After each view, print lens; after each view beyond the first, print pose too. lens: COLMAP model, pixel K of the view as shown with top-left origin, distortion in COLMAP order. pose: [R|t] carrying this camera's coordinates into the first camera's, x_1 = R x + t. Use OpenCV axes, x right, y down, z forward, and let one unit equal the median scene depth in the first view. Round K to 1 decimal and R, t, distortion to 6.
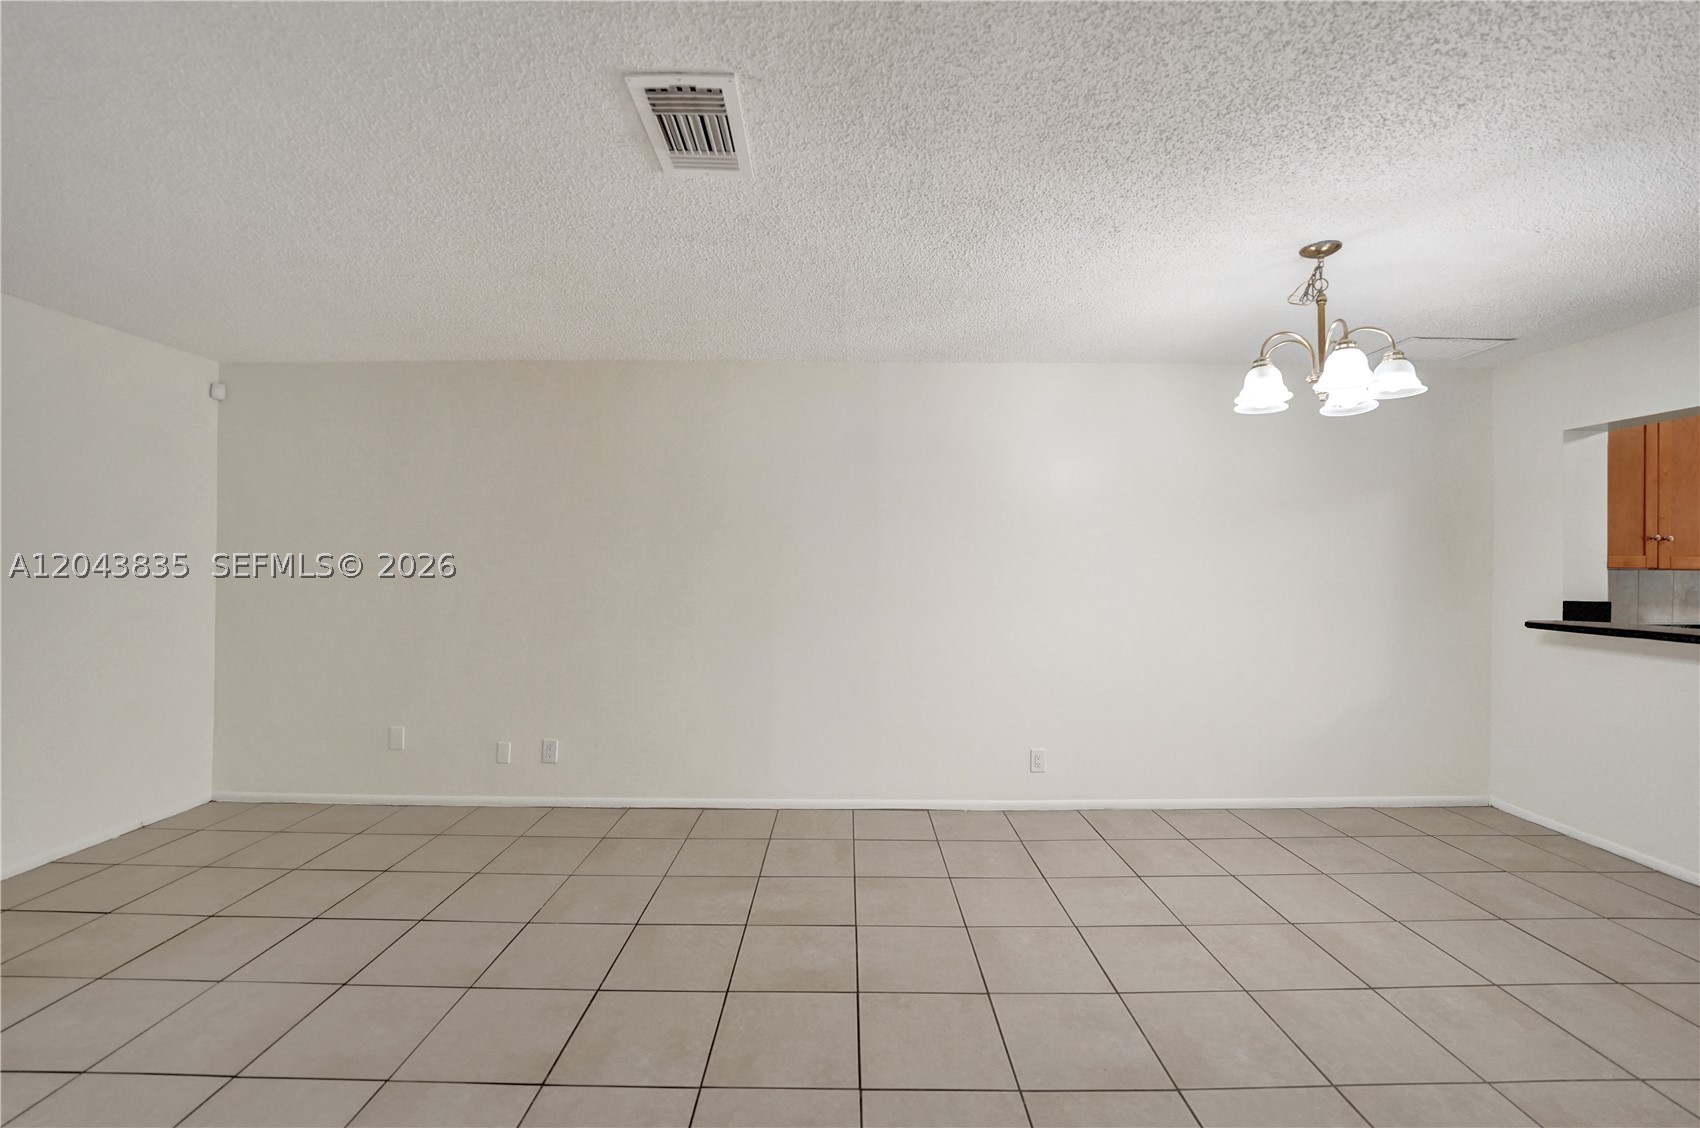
lens RADIAL K [[701.9, 0, 843.8], [0, 701.9, 566.6], [0, 0, 1]] dist [-0.023465, -0.000182]
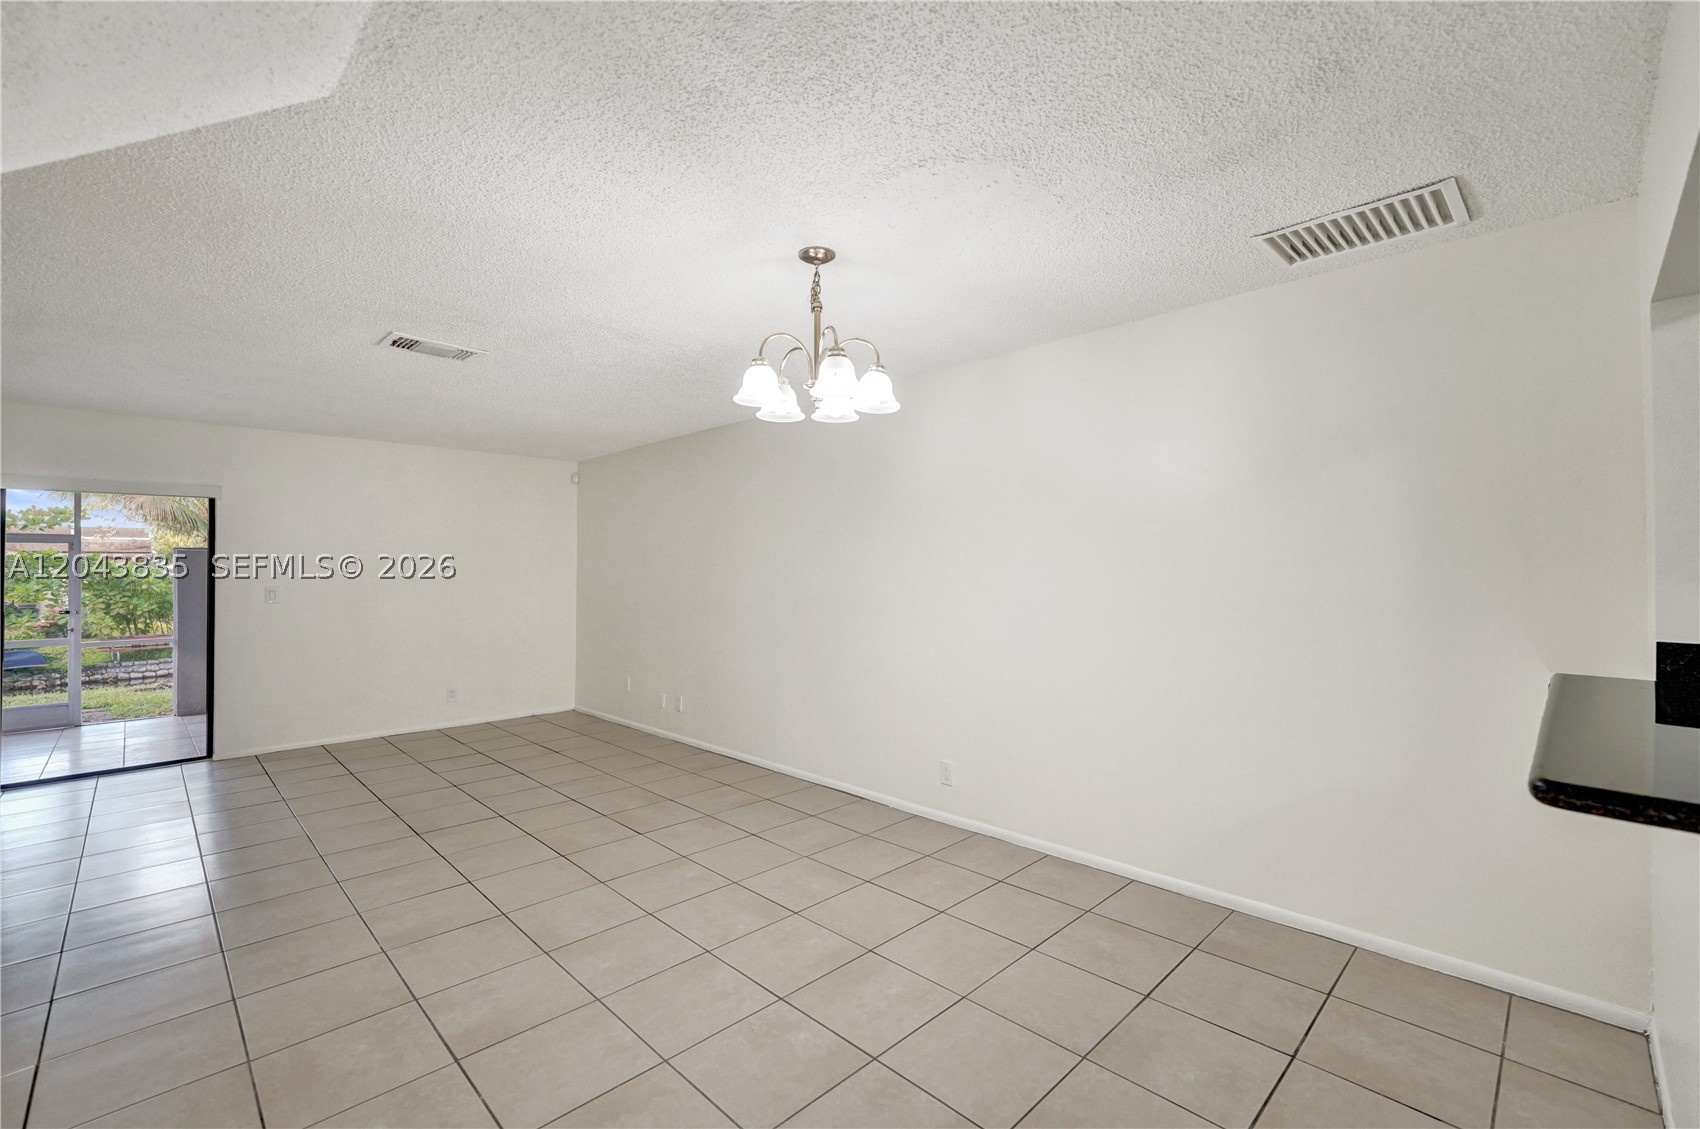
lens RADIAL K [[717.0, 0, 849.2], [0, 717.0, 578.6], [0, 0, 1]] dist [-0.000930, -0.000008]
pose [[0.707577, -0.001119, -0.706635, 1.229304], [0.002872, 0.999995, 0.001292, 0.002831], [0.706630, -0.002944, 0.707577, 0.260319]]
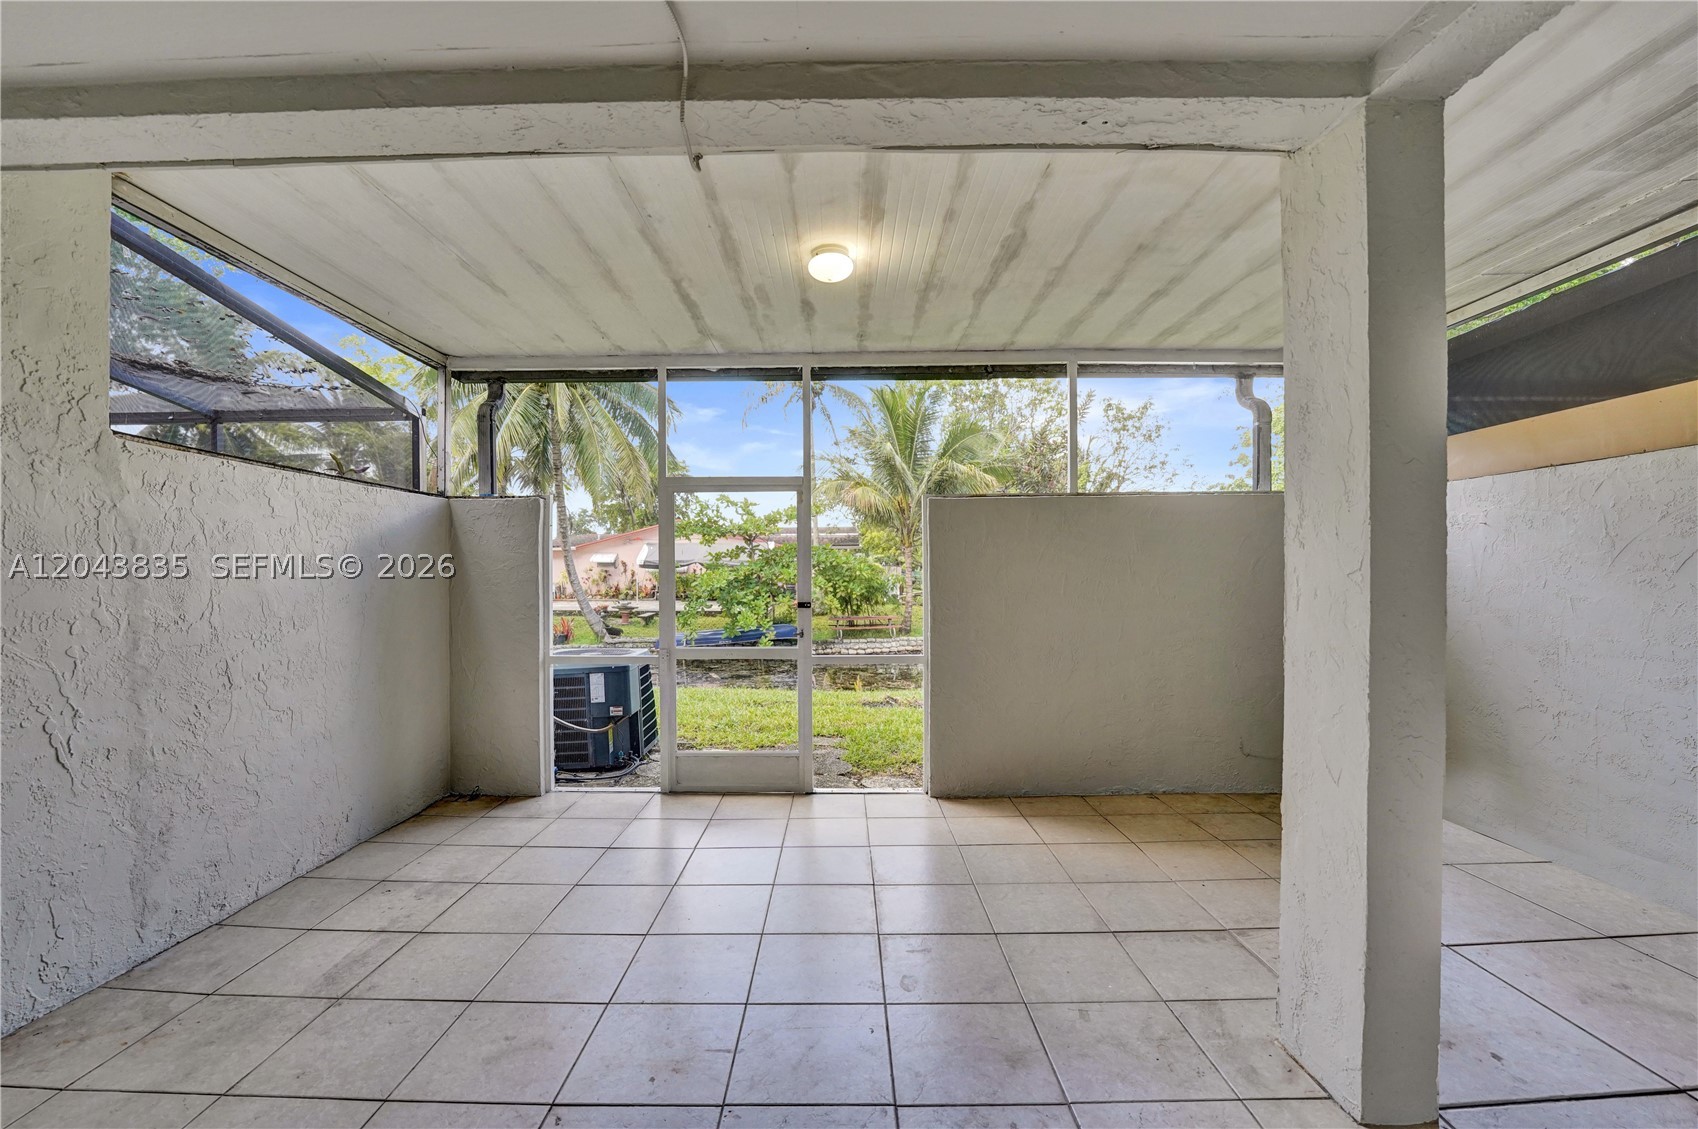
lens RADIAL K [[701.0, 0, 842.8], [0, 701.0, 567.1], [0, 0, 1]] dist [-0.023465, -0.000182]
pose [[-0.002199, -0.004691, -0.999987, -1.183681], [0.001284, 0.999988, -0.004694, 0.048490], [0.999997, -0.001295, -0.002193, 0.194569]]
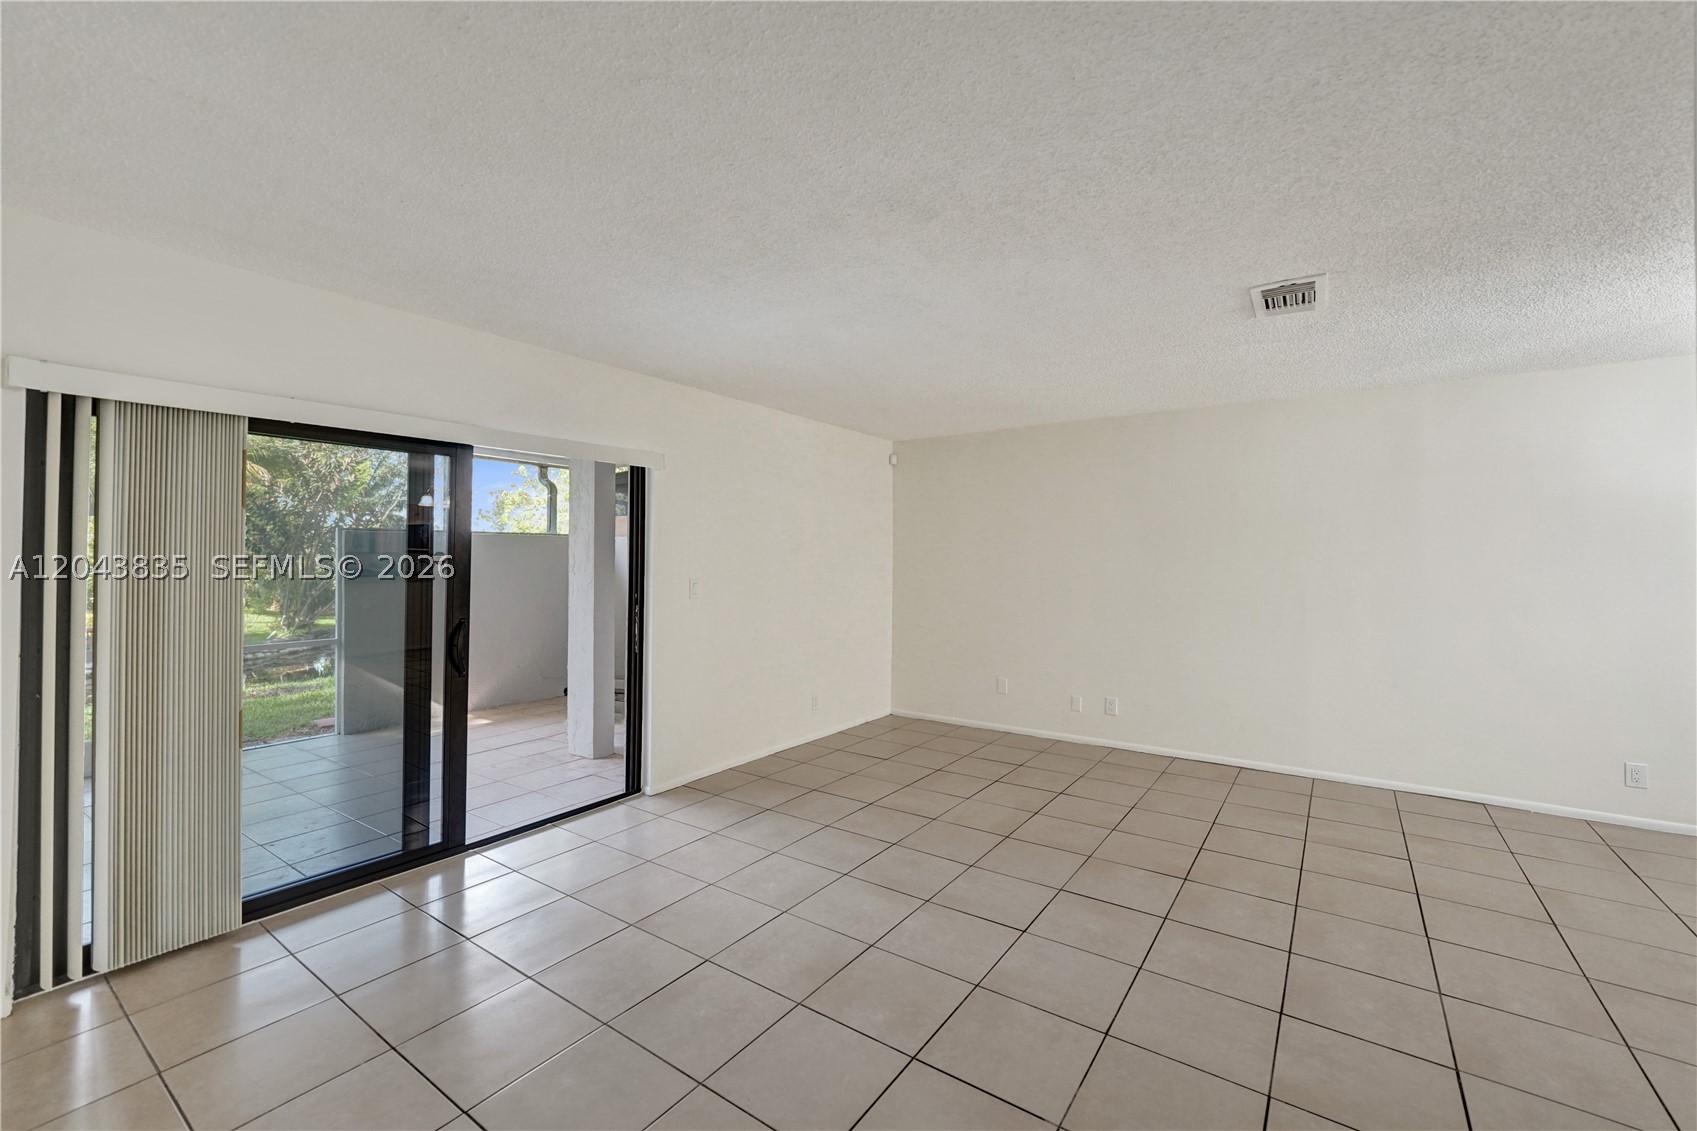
lens RADIAL K [[706.2, 0, 848.0], [0, 706.2, 552.9], [0, 0, 1]] dist [-0.002326, -0.000387]
pose [[0.821759, -0.008067, -0.569778, -0.079947], [-0.002643, 0.999835, -0.017968, -0.009494], [0.569829, 0.016271, 0.821602, -0.568834]]
